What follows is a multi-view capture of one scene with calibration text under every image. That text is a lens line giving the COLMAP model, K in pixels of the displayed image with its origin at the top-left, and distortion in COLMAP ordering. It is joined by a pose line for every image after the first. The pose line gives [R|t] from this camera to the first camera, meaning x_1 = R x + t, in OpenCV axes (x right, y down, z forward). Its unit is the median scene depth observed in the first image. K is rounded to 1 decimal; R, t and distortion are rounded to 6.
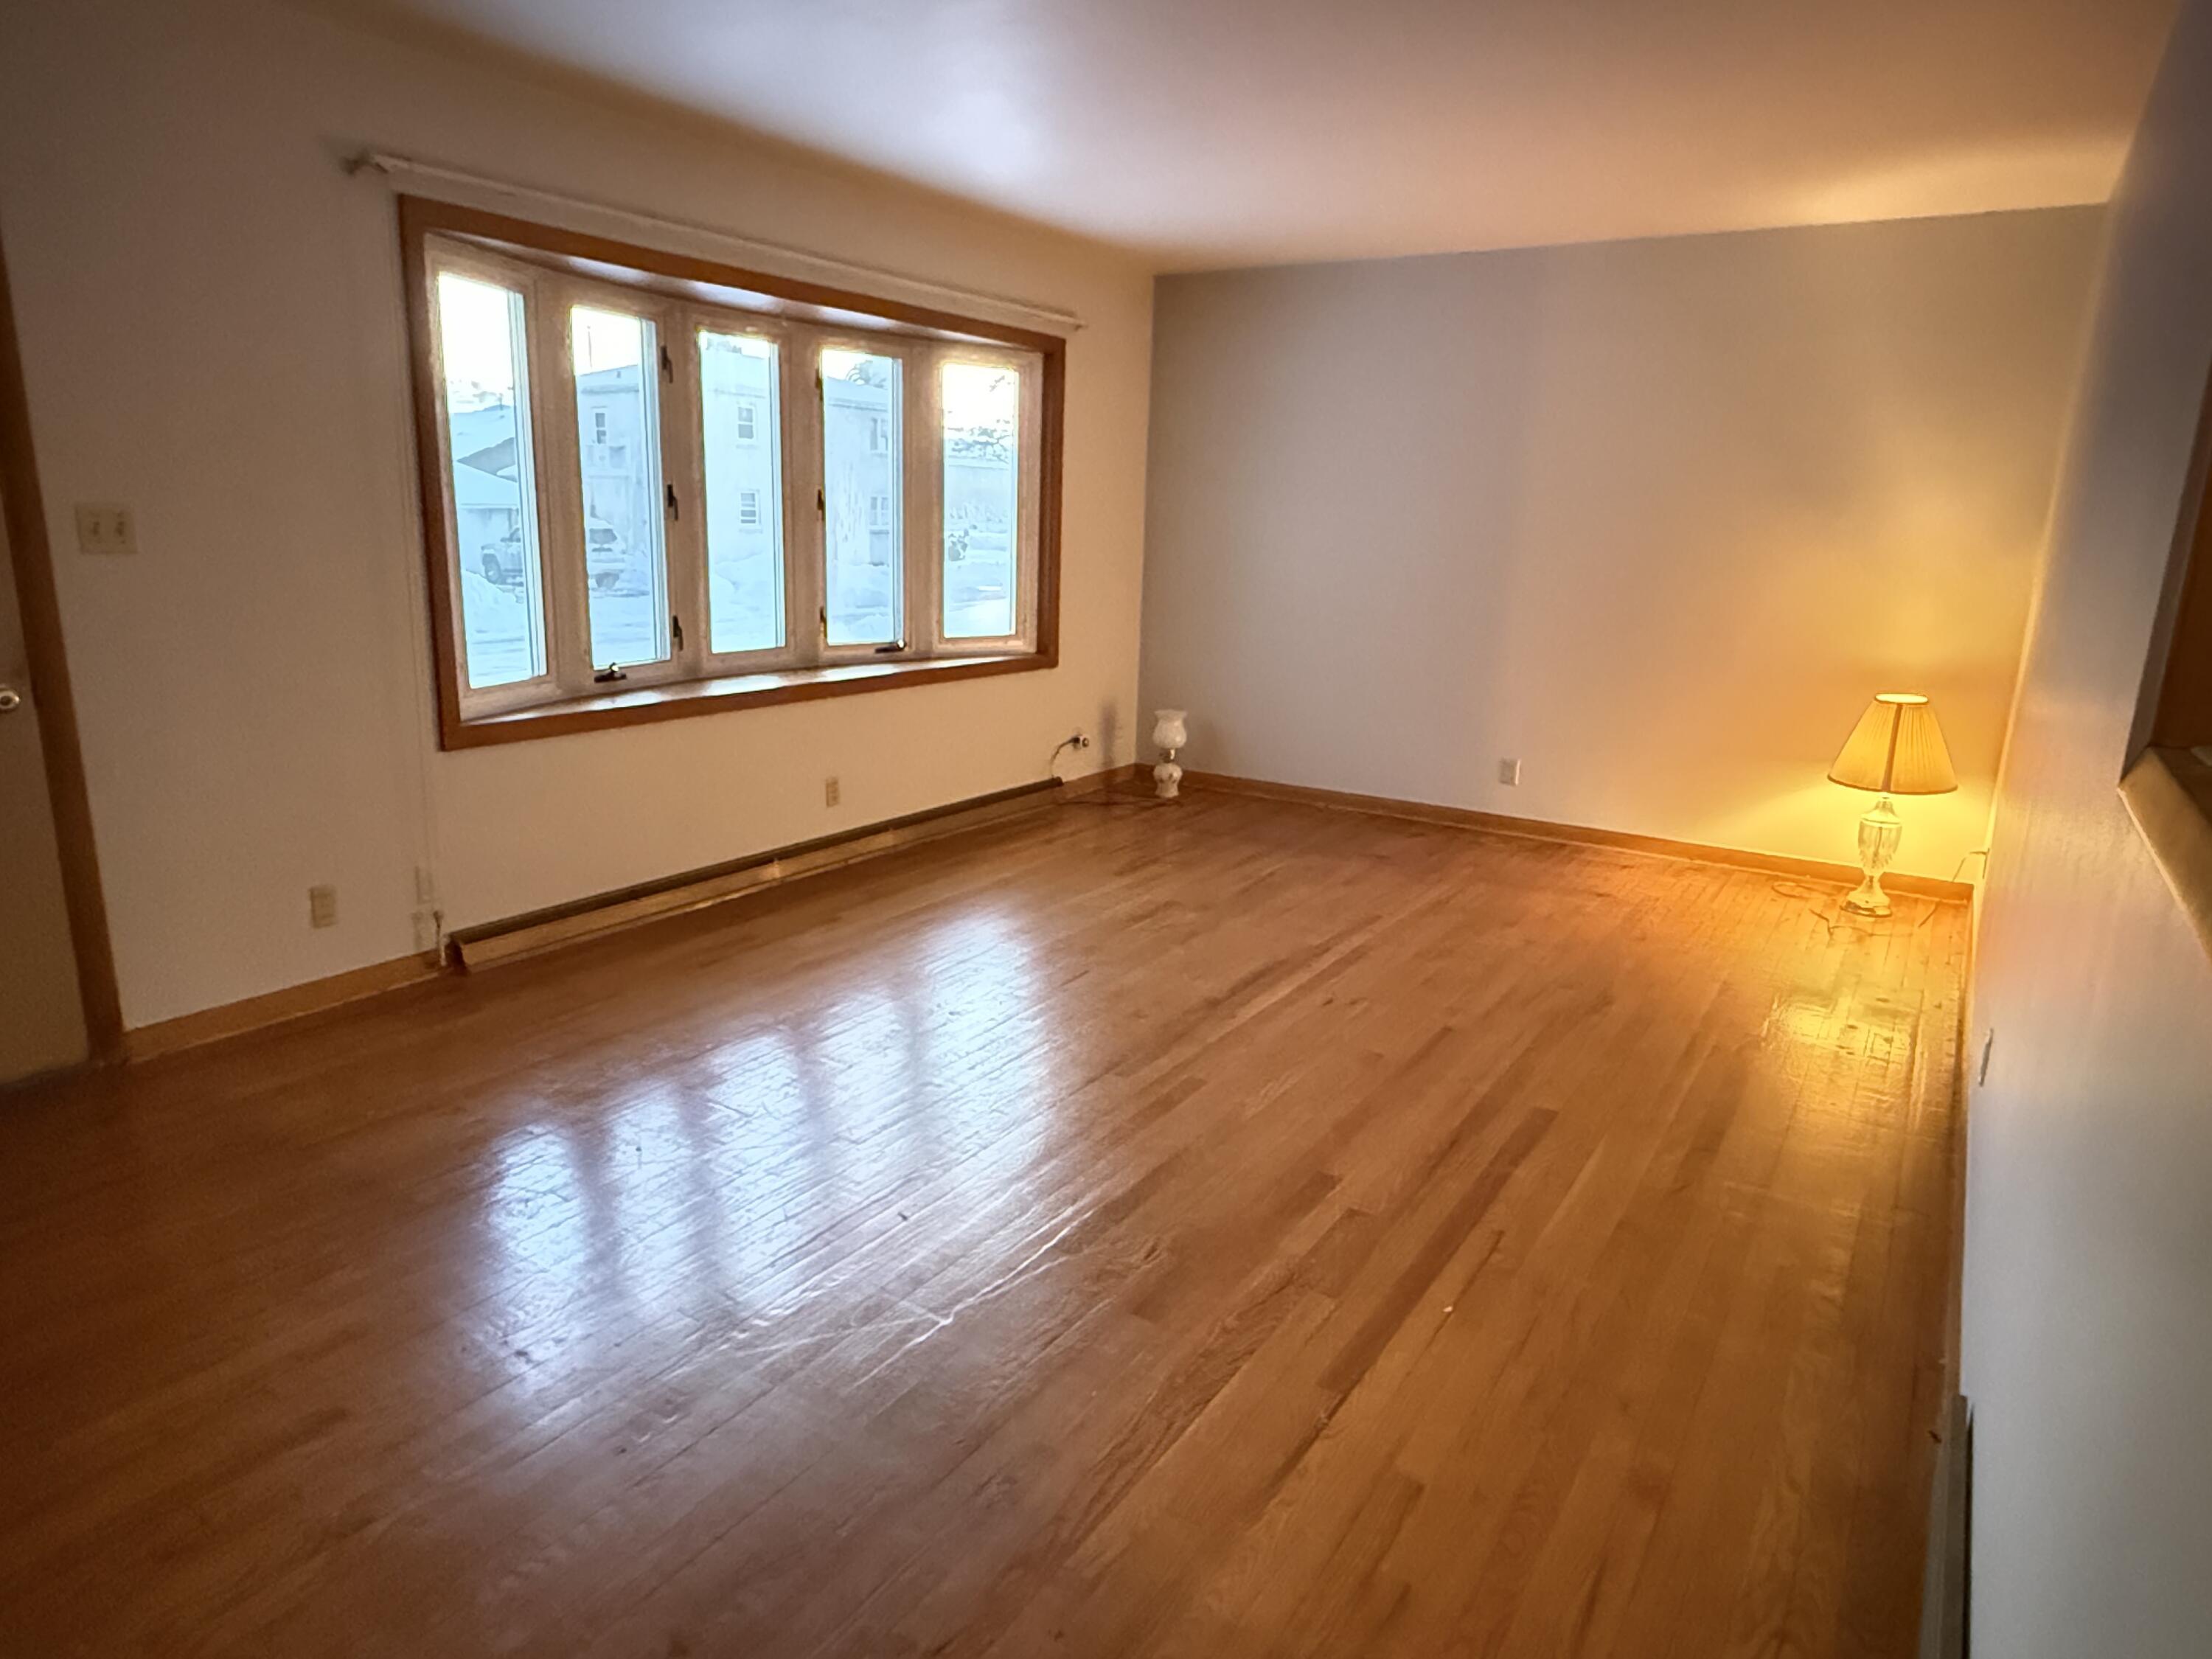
lens RADIAL K [[1328.1, 0, 1095.9], [0, 1328.1, 832.2], [0, 0, 1]] dist [0.000218, 0.001555]
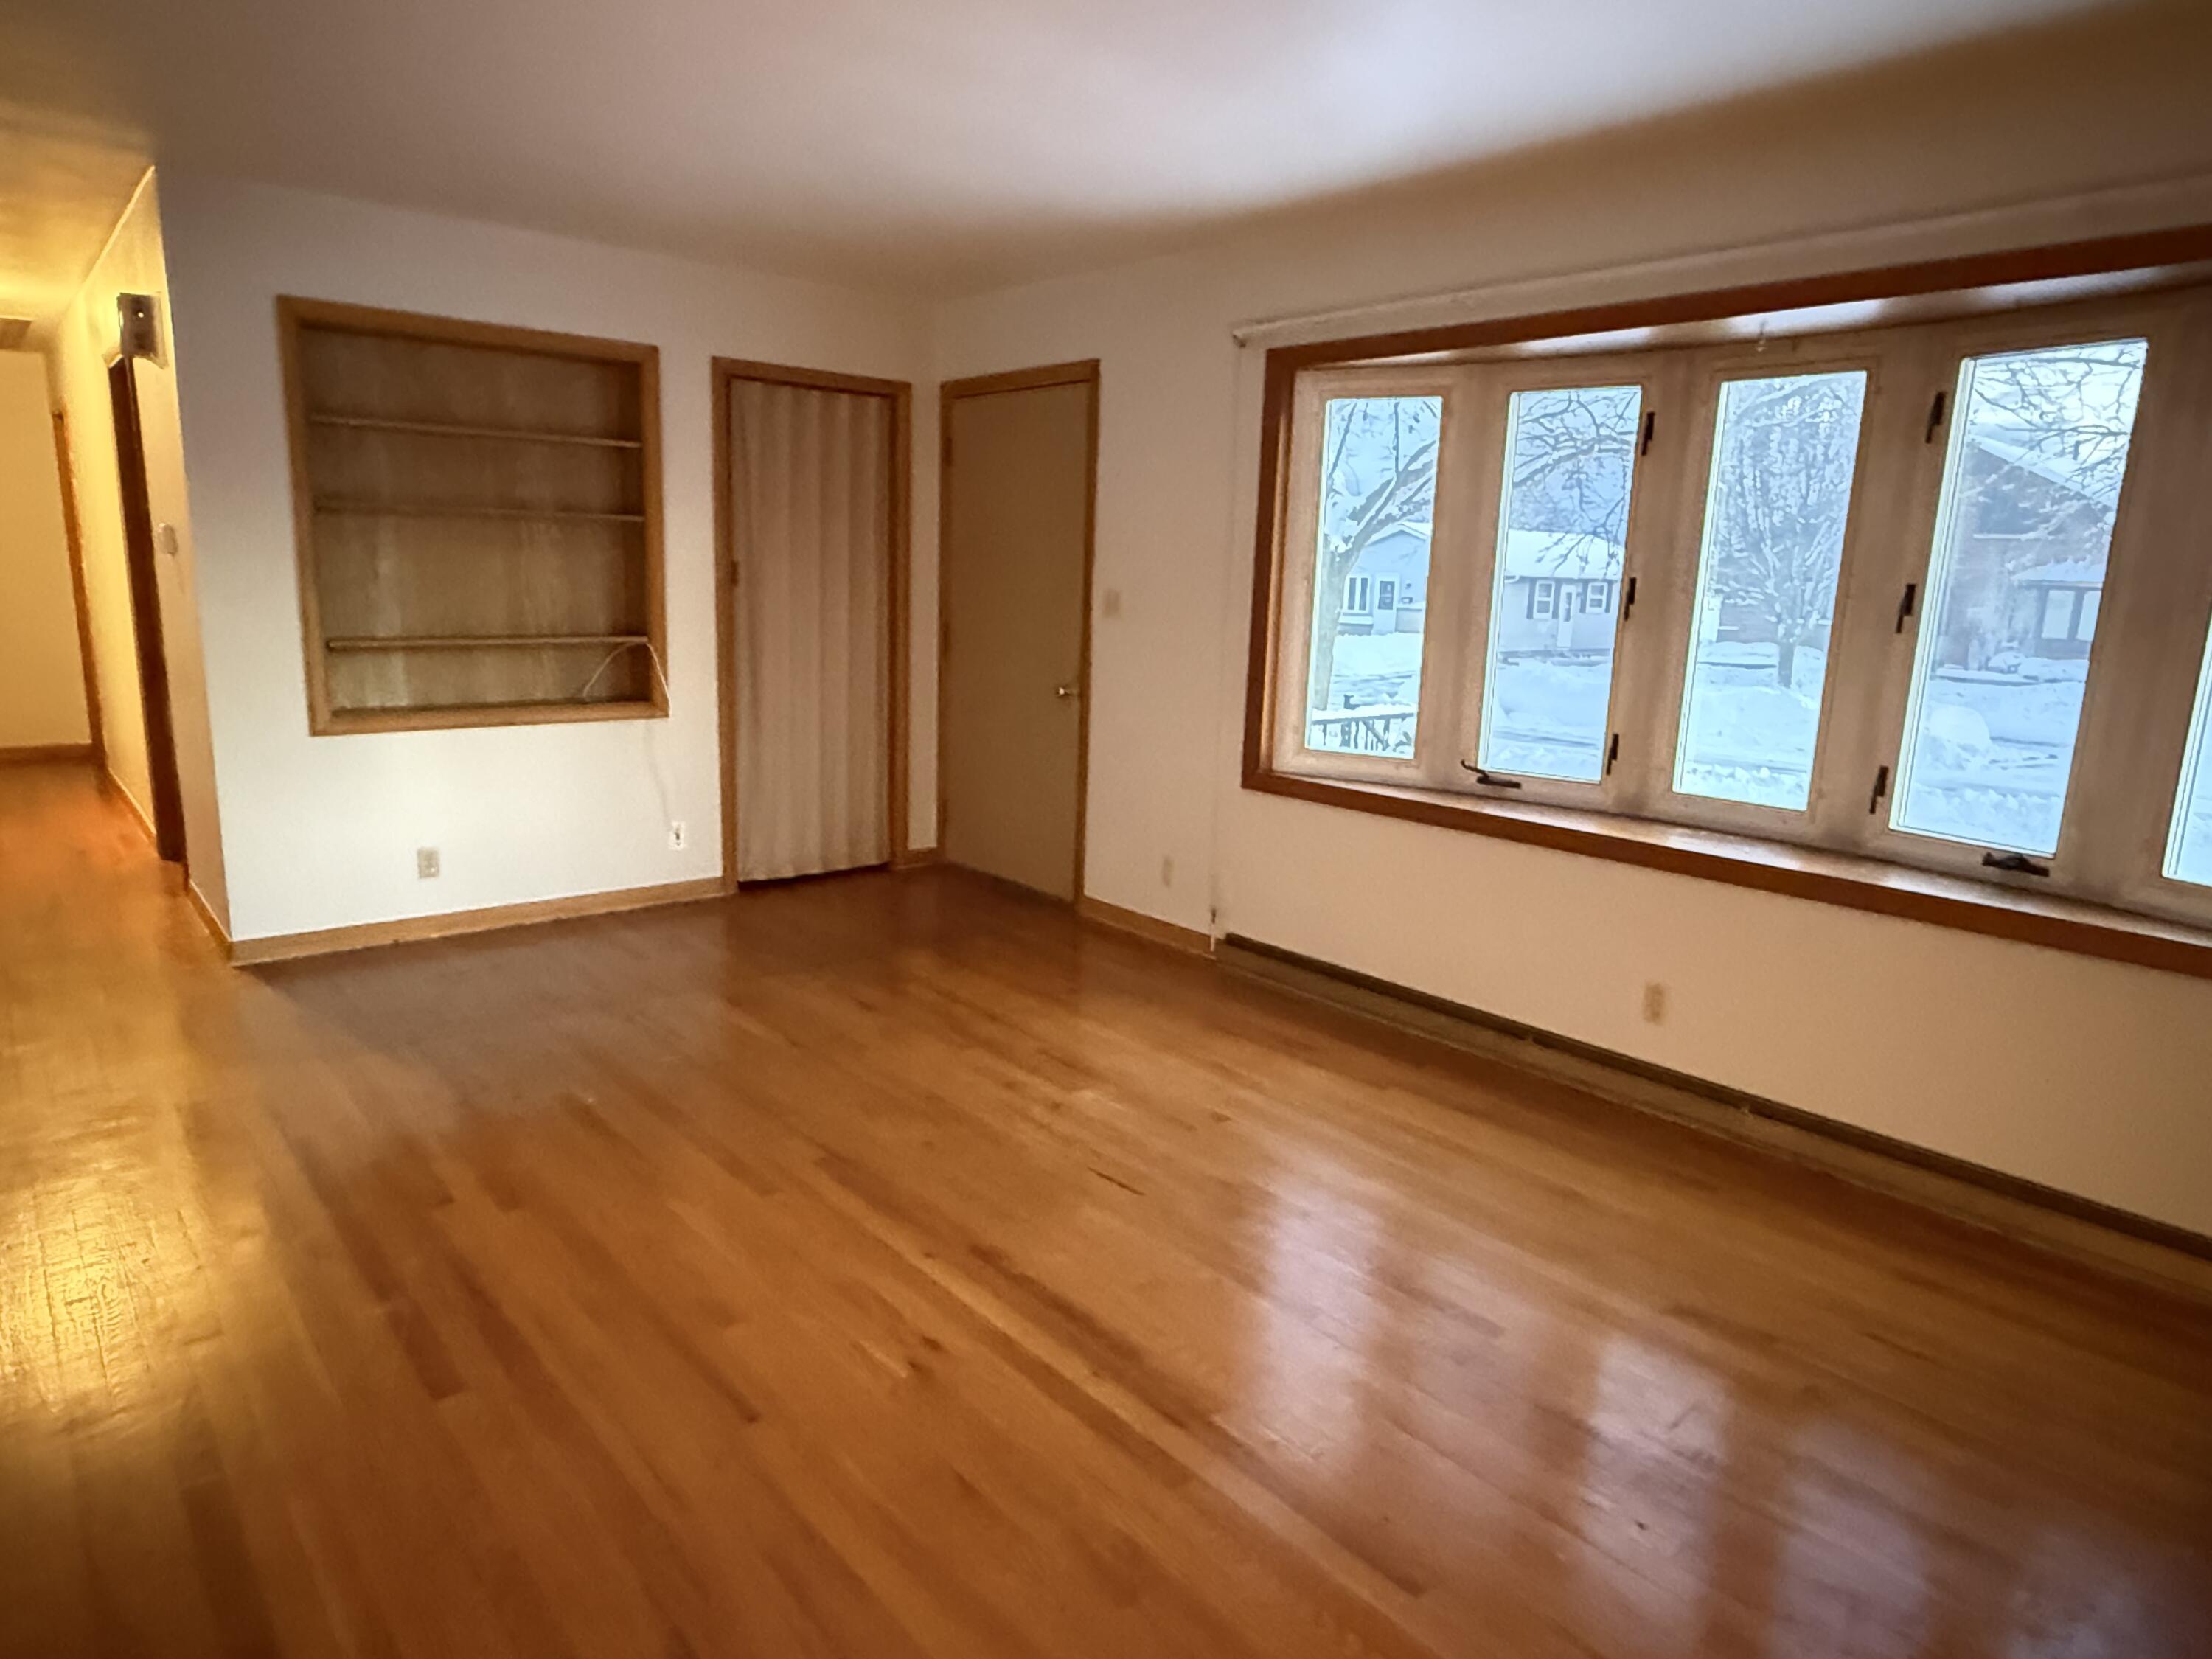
lens RADIAL K [[1328.1, 0, 1096.1], [0, 1328.1, 823.0], [0, 0, 1]] dist [0.000218, 0.001555]
pose [[-0.282904, 0.141163, -0.948704, 0.607691], [-0.264901, 0.939140, 0.218733, -0.220852], [0.921842, 0.313193, -0.228292, 0.973314]]
